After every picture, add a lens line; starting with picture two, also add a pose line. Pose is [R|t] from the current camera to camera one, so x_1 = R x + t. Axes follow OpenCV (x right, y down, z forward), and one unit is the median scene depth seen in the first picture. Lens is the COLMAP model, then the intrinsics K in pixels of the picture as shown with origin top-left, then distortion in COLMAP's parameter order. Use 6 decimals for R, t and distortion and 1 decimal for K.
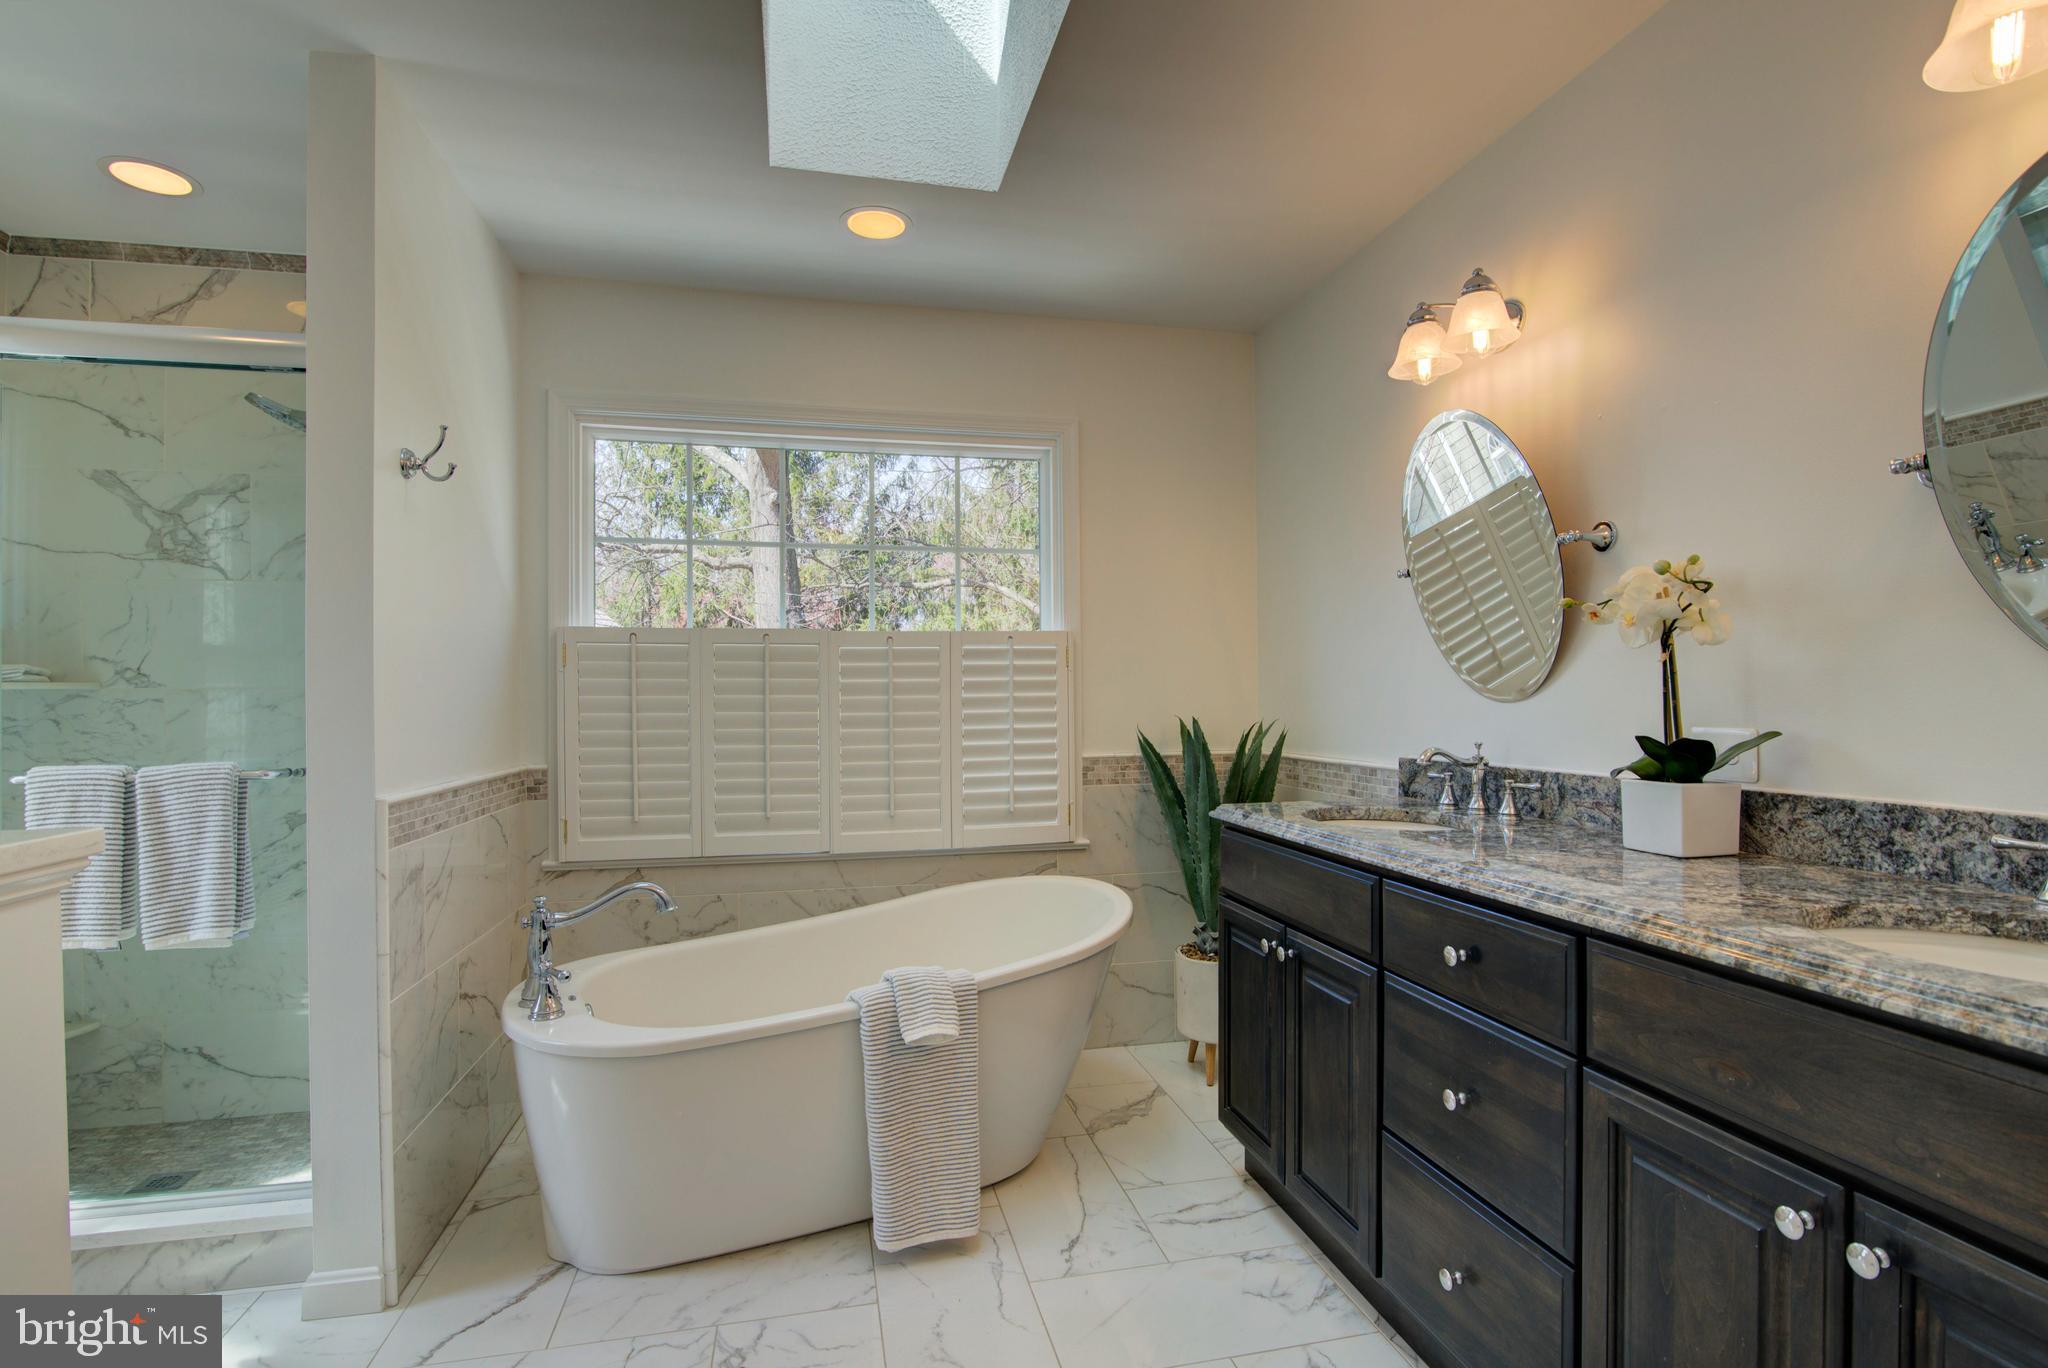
lens RADIAL K [[933.2, 0, 1024.2], [0, 933.2, 690.5], [0, 0, 1]] dist [-0.018404, 0.000732]
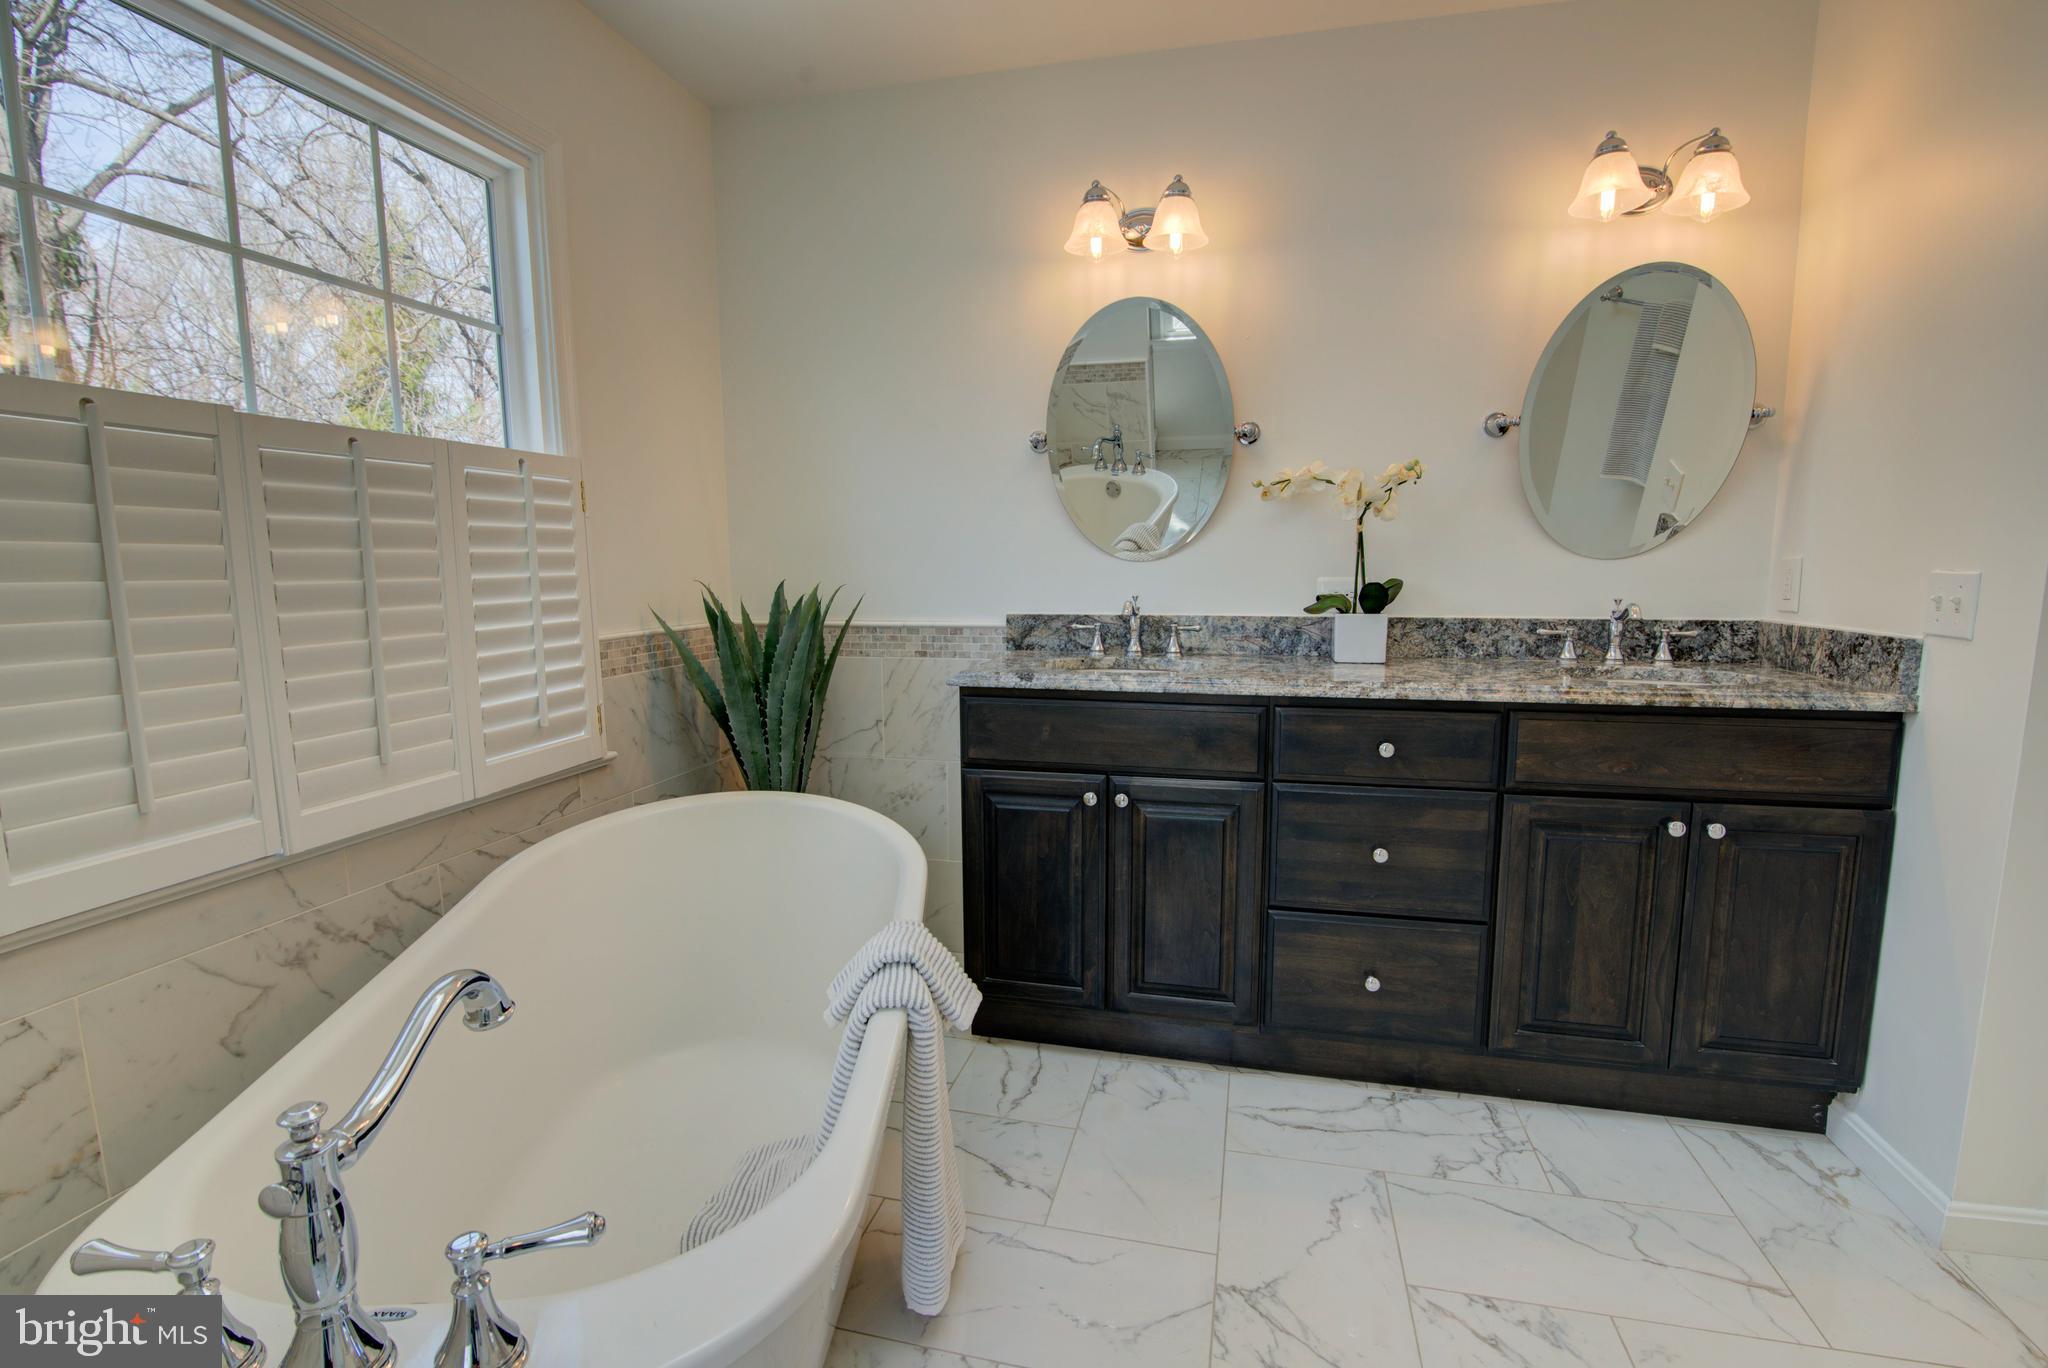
lens RADIAL K [[933.2, 0, 1019.7], [0, 933.2, 689.8], [0, 0, 1]] dist [-0.018404, 0.000732]
pose [[0.470968, -0.112831, 0.874905, -0.706372], [-0.006769, 0.991295, 0.131485, 0.022361], [-0.882124, -0.067848, 0.466104, 0.638820]]
